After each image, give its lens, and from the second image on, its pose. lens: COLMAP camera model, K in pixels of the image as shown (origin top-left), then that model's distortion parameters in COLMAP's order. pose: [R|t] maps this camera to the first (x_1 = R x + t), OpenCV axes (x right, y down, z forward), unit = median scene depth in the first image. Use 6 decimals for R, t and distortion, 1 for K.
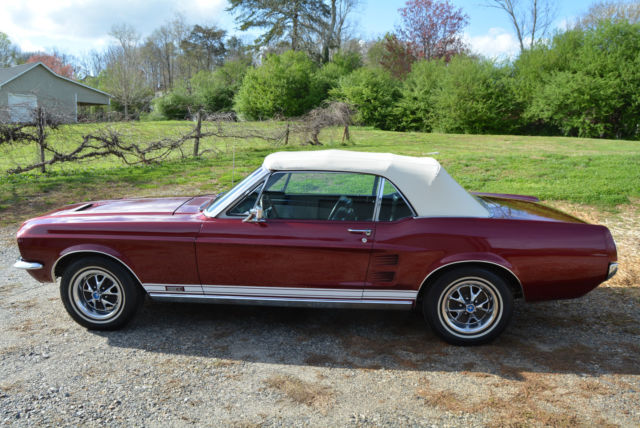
lens RADIAL K [[544.2, 0, 355.5], [0, 544.2, 214.2], [0, 0, 1]] dist [-0.079377, 0.009343]
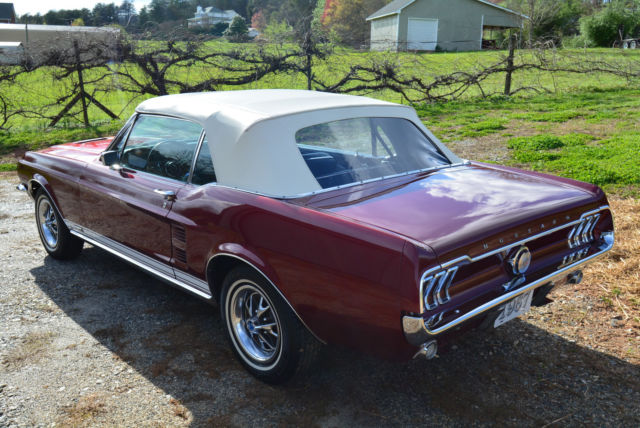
lens RADIAL K [[693.4, 0, 320.0], [0, 693.4, 214.0], [0, 0, 1]] dist [-0.050354, 0.005481]
pose [[0.696118, 0.150627, -0.701948, 0.280662], [-0.103430, 0.988584, 0.109564, -0.023718], [0.710438, -0.003667, 0.703751, 0.140391]]
